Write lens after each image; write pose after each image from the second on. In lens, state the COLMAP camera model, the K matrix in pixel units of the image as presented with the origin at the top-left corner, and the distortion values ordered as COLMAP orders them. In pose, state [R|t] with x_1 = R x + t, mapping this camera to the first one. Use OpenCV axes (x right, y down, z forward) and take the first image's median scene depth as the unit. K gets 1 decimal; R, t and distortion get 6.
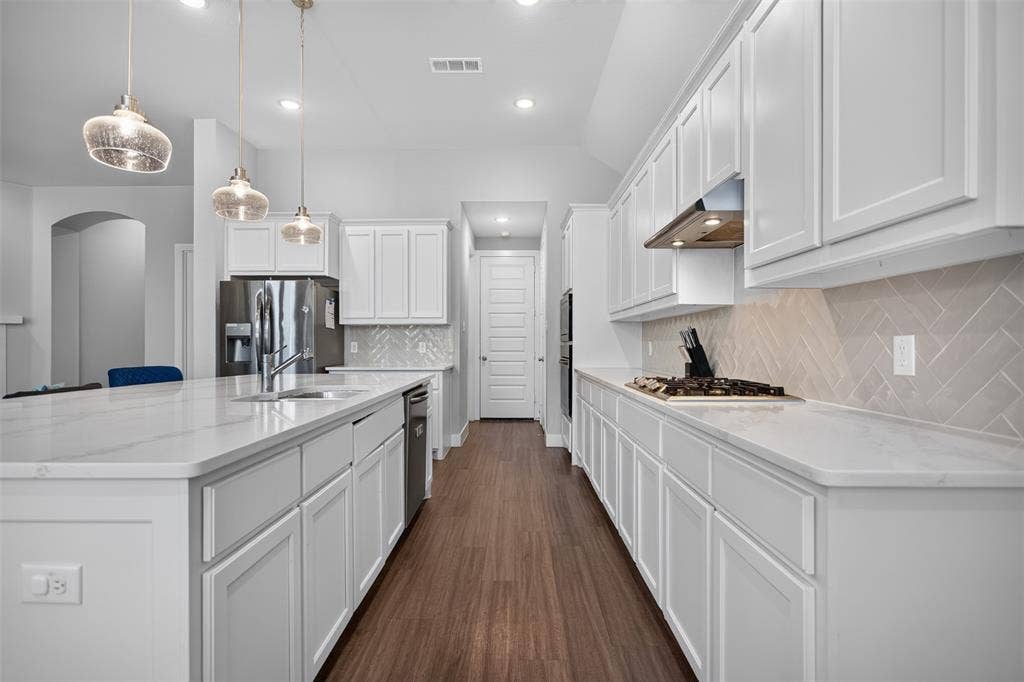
lens RADIAL K [[503.2, 0, 512.0], [0, 503.2, 341.0], [0, 0, 1]] dist [-0.000757, 0.000051]
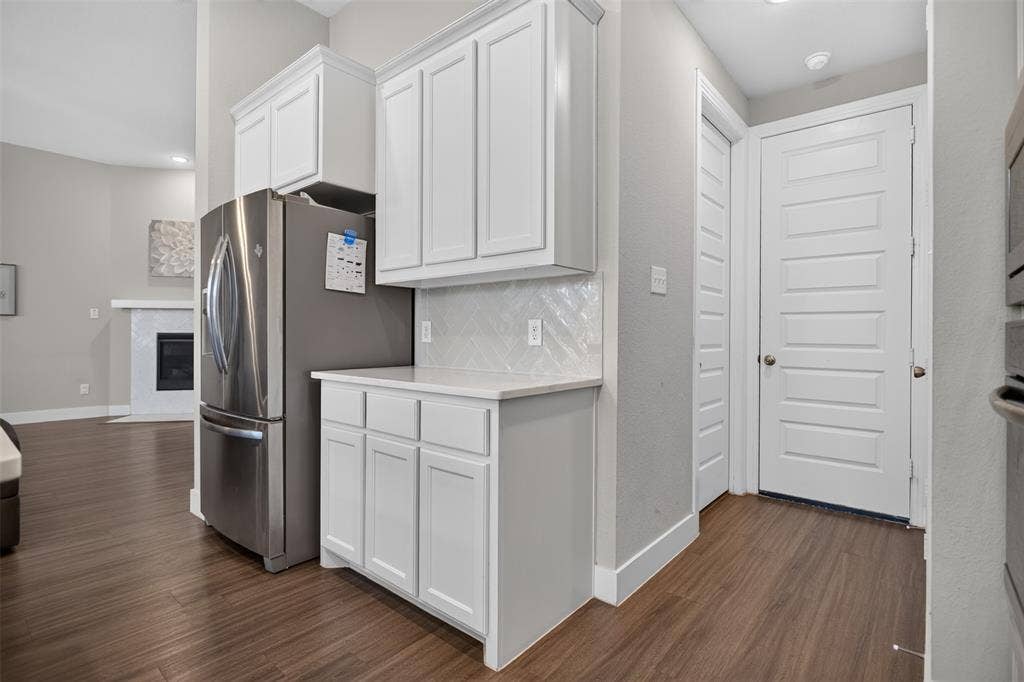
lens RADIAL K [[528.1, 0, 506.8], [0, 528.1, 340.2], [0, 0, 1]] dist [-0.017075, 0.000606]
pose [[0.780337, 0.009643, -0.625285, 0.073503], [-0.001325, 0.999904, 0.013767, 0.013616], [0.625358, -0.009914, 0.780275, 0.646438]]
